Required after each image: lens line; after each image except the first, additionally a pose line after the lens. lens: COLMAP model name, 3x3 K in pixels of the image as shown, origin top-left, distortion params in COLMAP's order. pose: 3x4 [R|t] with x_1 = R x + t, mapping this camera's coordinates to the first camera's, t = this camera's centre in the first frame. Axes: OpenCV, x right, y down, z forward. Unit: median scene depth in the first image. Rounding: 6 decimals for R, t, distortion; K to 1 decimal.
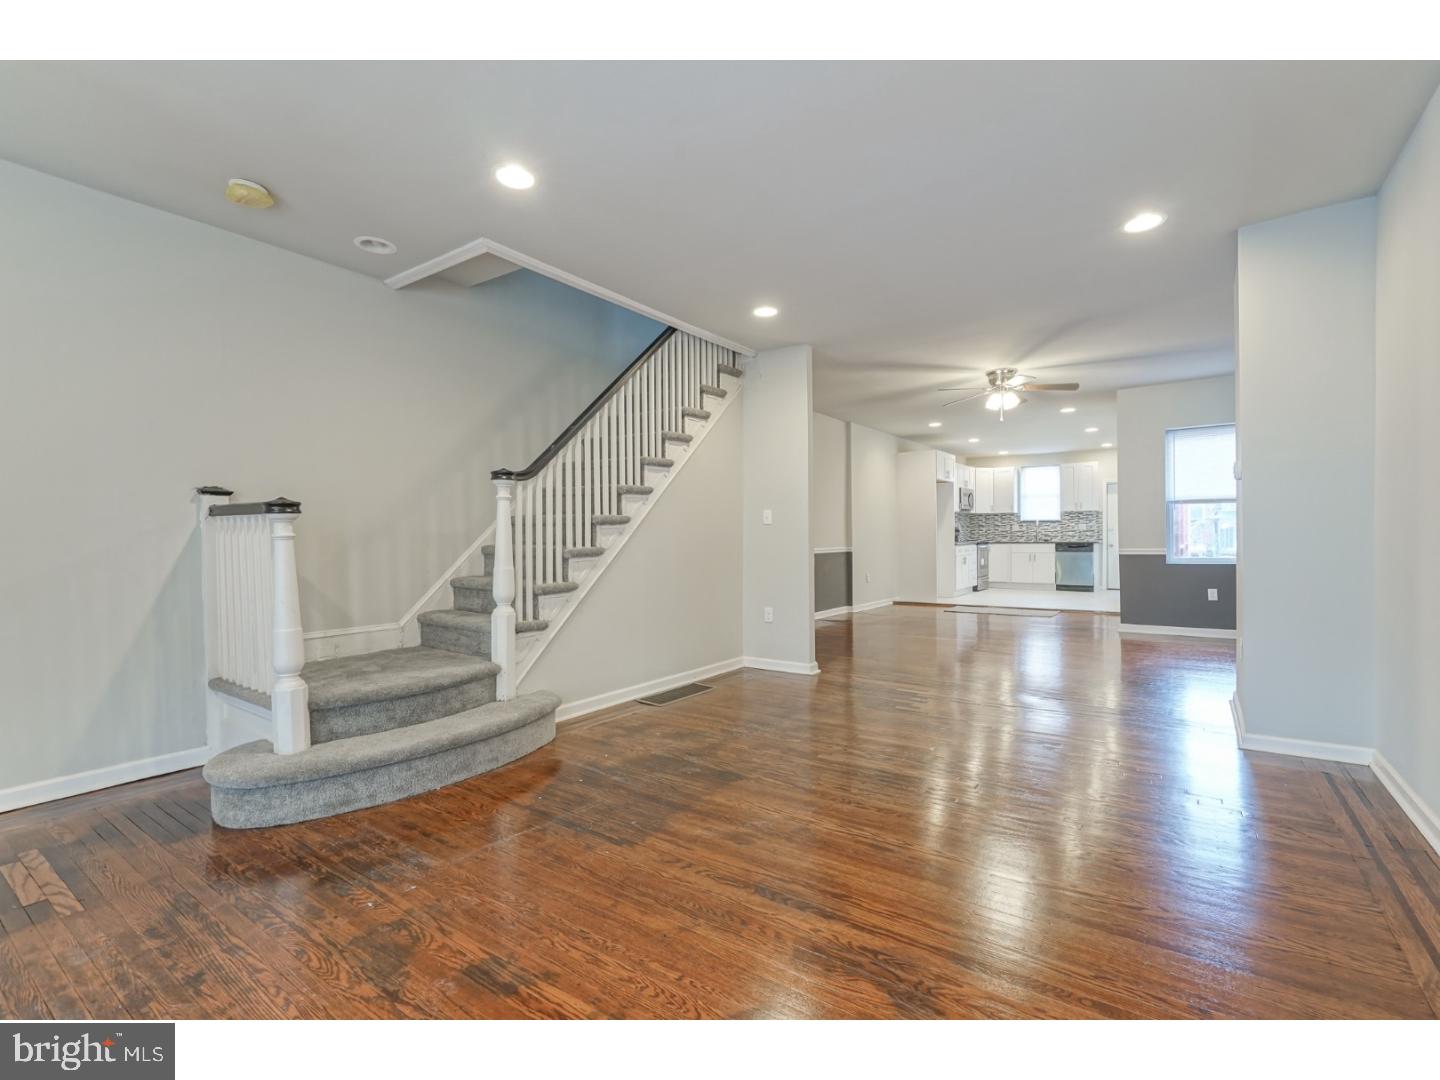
lens RADIAL K [[665.1, 0, 710.7], [0, 665.1, 535.6], [0, 0, 1]] dist [-0.006043, 0.002808]
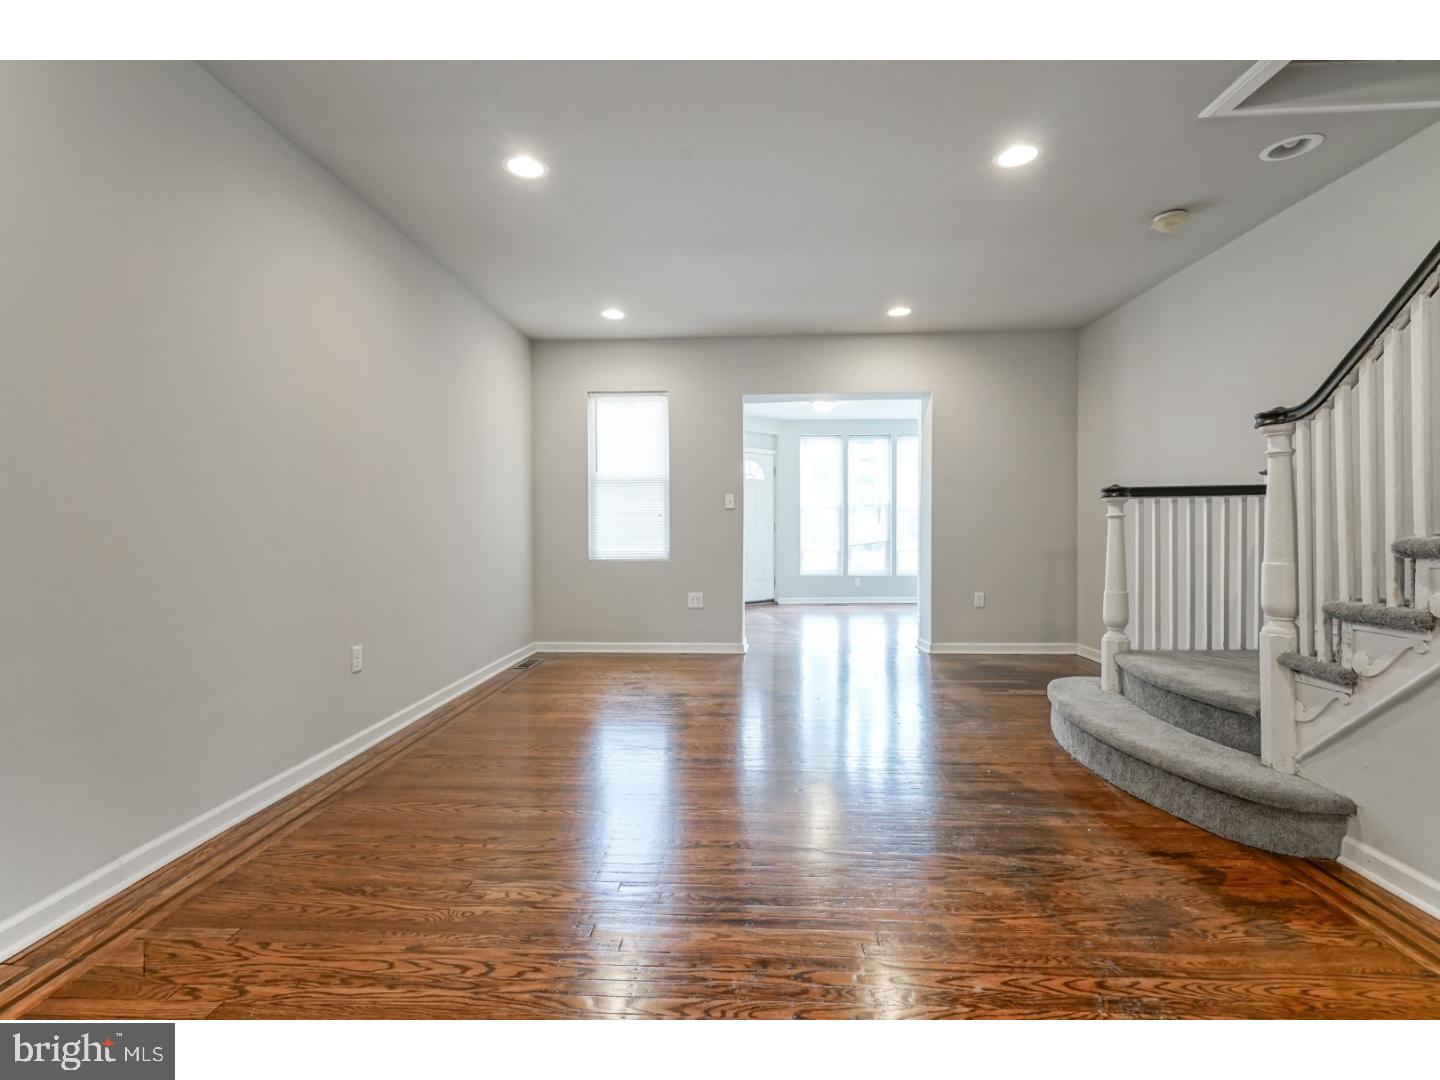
lens RADIAL K [[665.1, 0, 718.2], [0, 665.1, 529.4], [0, 0, 1]] dist [-0.006043, 0.002808]
pose [[-0.844772, 0.015247, -0.534909, 0.341189], [0.010422, 0.999873, 0.012041, 0.001952], [0.535025, 0.004597, -0.844824, 0.870268]]
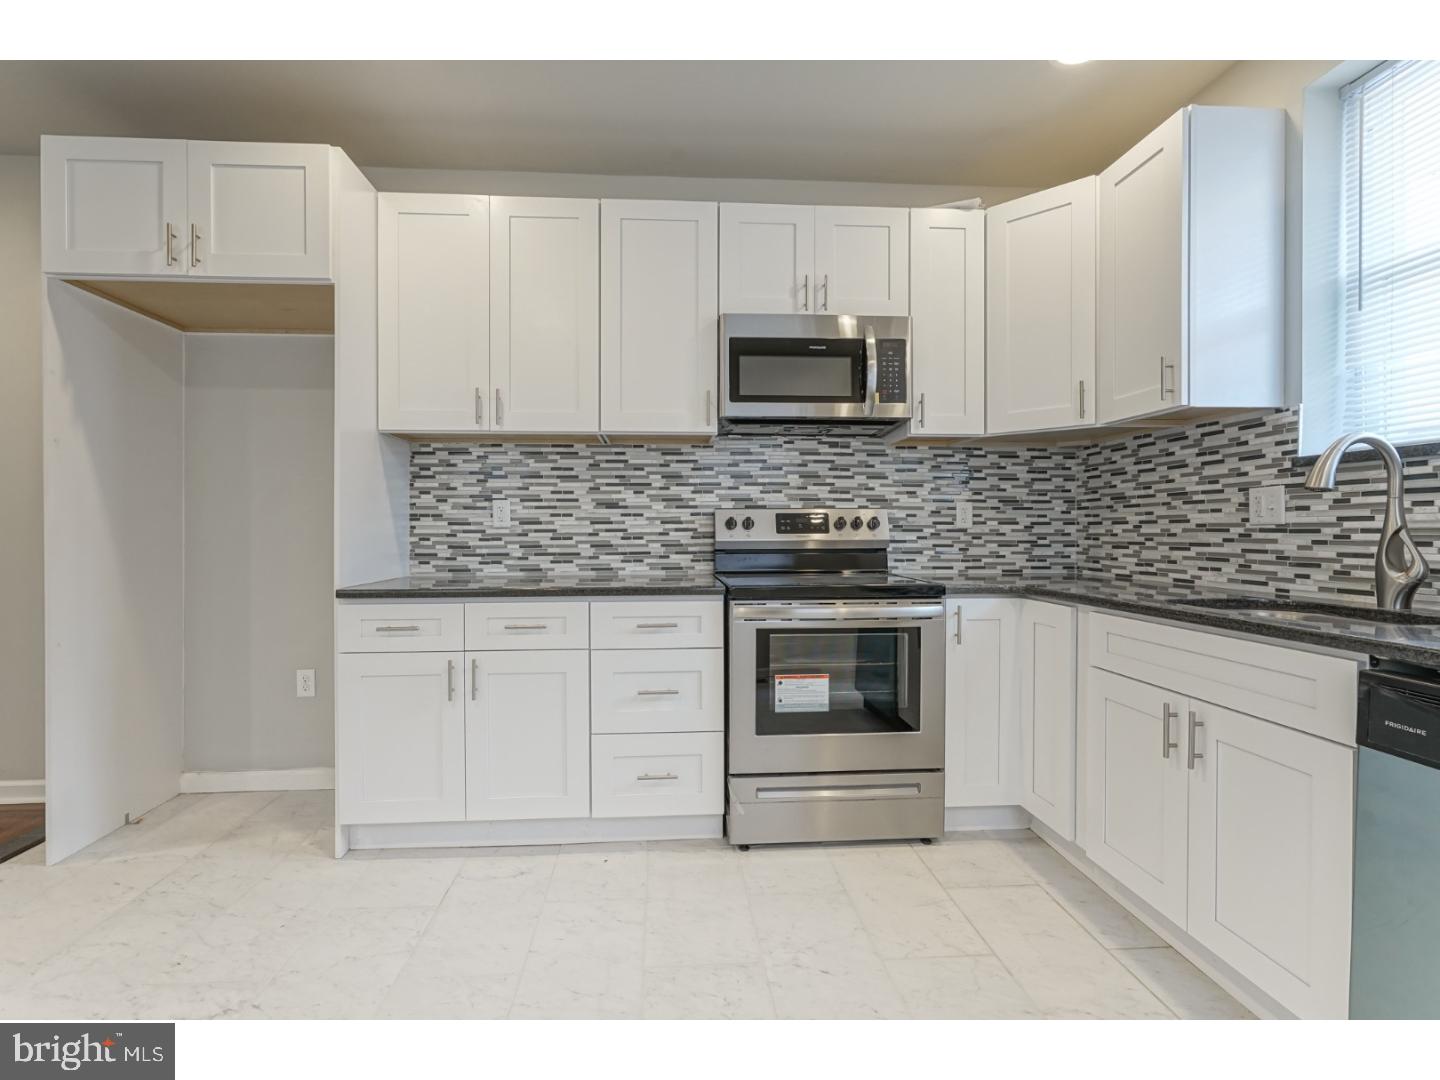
lens RADIAL K [[665.1, 0, 701.2], [0, 665.1, 533.9], [0, 0, 1]] dist [-0.006043, 0.002808]
pose [[0.628378, 0.012425, -0.777809, 1.391614], [-0.005338, 0.999918, 0.011661, -0.017712], [0.777890, -0.003175, 0.628393, 2.247829]]
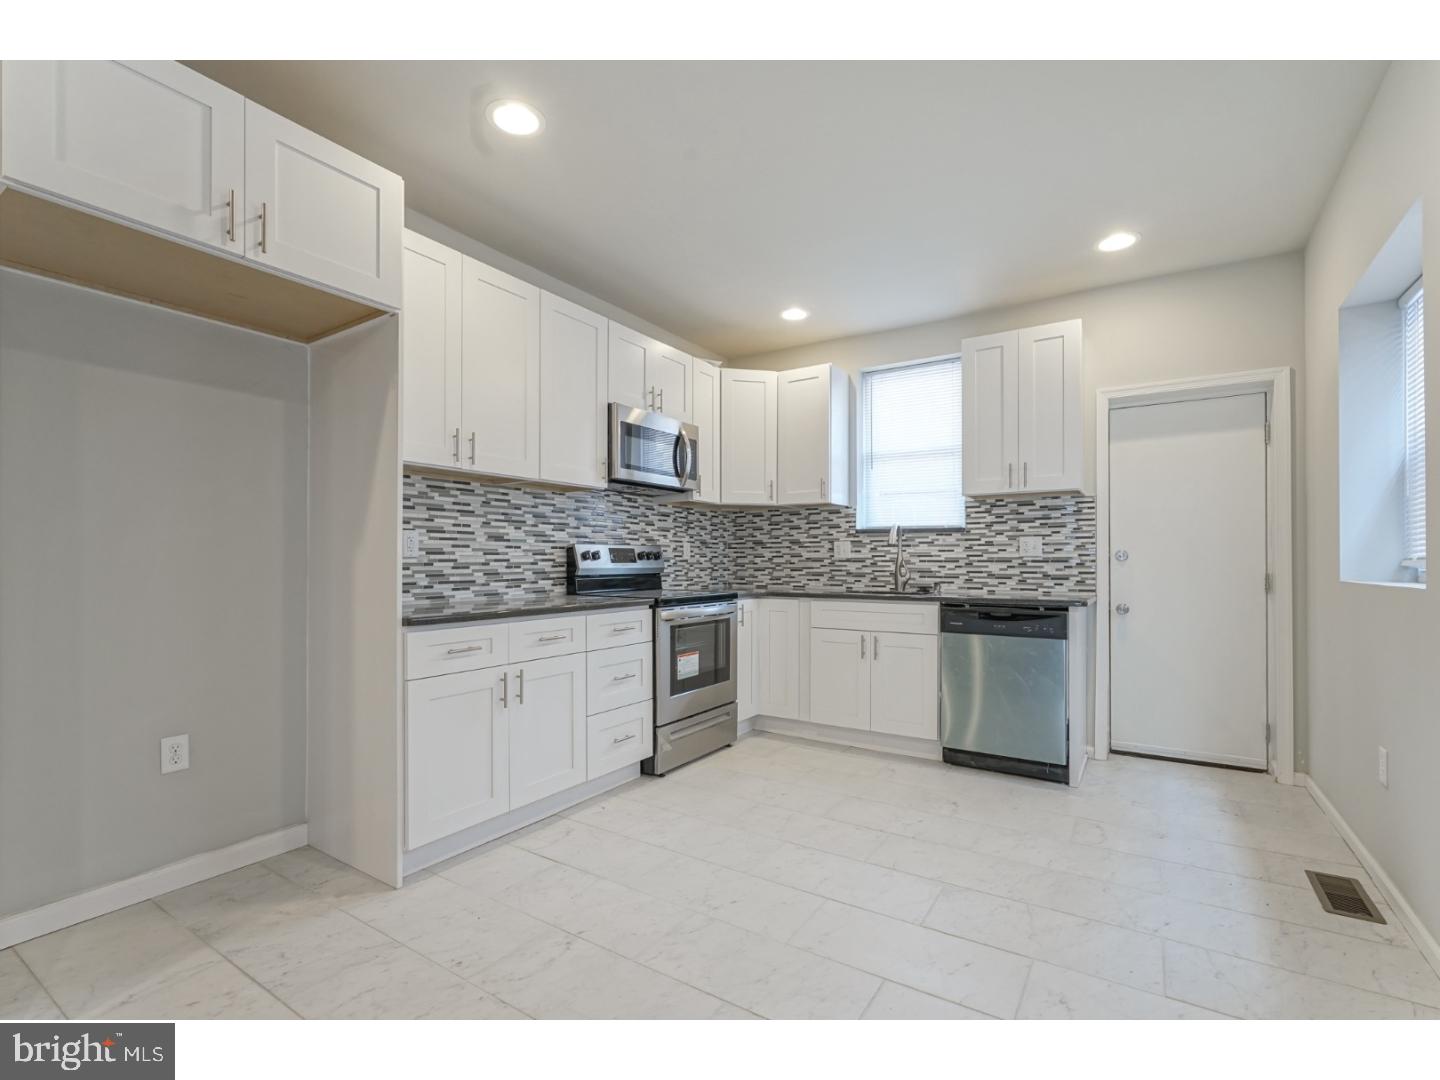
lens RADIAL K [[665.1, 0, 718.4], [0, 665.1, 559.2], [0, 0, 1]] dist [-0.006043, 0.002808]
pose [[0.999014, 0.009500, 0.043359, 1.067321], [-0.009330, 0.999948, -0.004106, -0.013831], [-0.043396, 0.003697, 0.999051, 1.859274]]
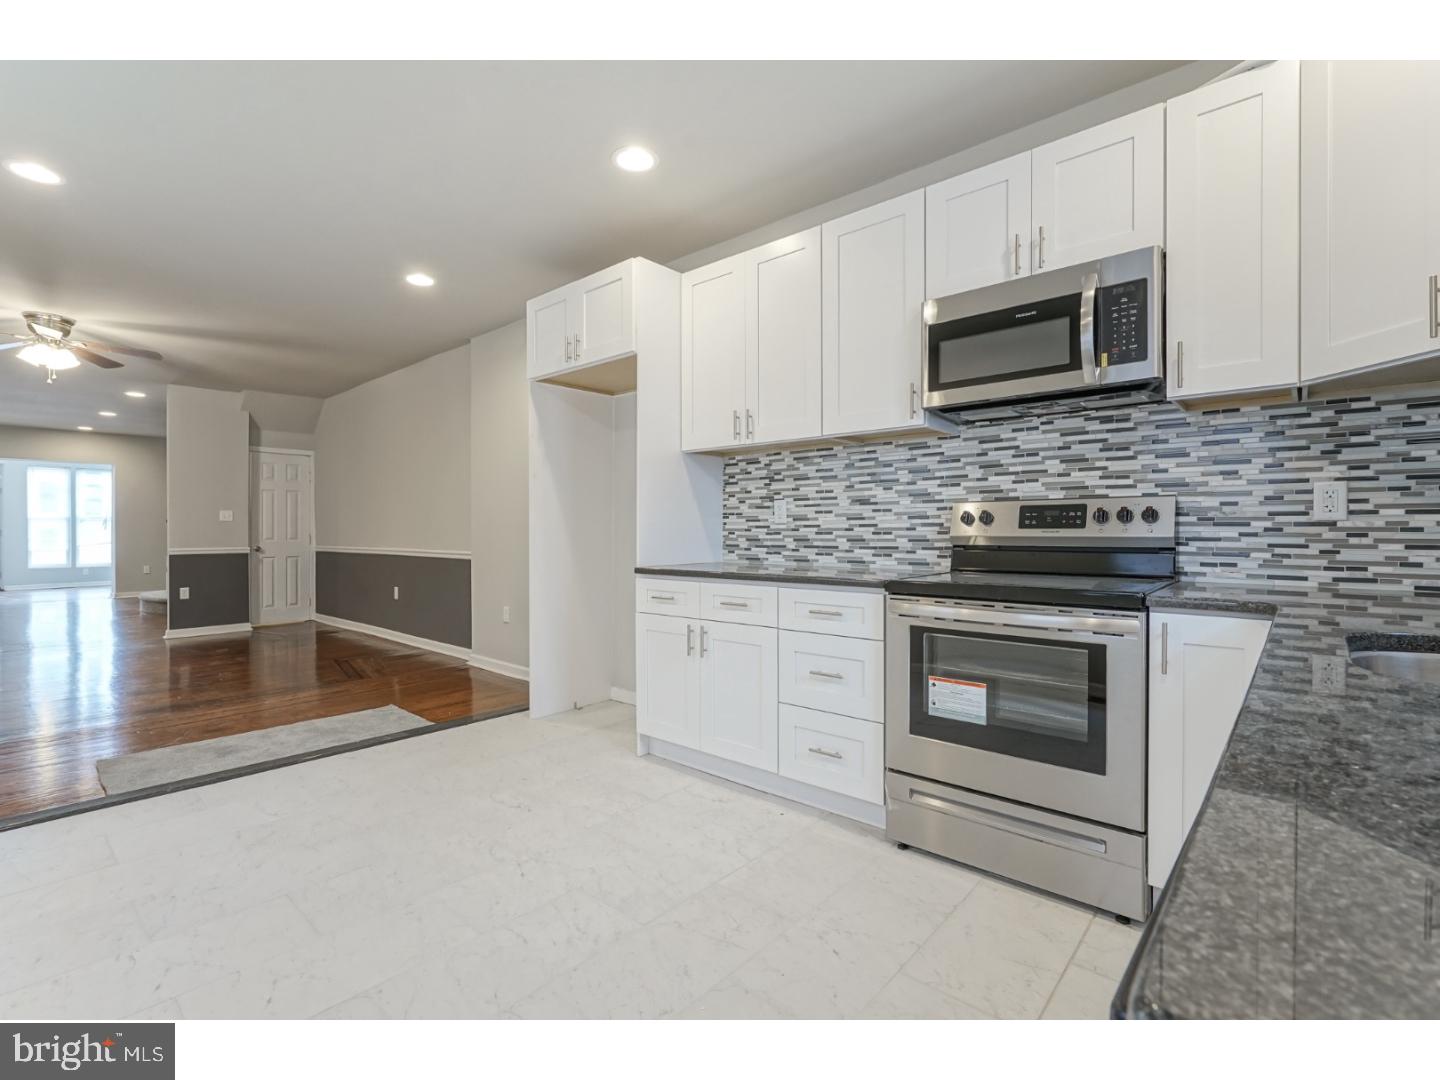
lens RADIAL K [[665.1, 0, 702.0], [0, 665.1, 533.1], [0, 0, 1]] dist [-0.006043, 0.002808]
pose [[-0.116214, 0.015454, -0.993104, 1.522988], [0.001940, 0.999881, 0.015332, -0.016281], [0.993222, -0.000144, -0.116230, 2.485182]]
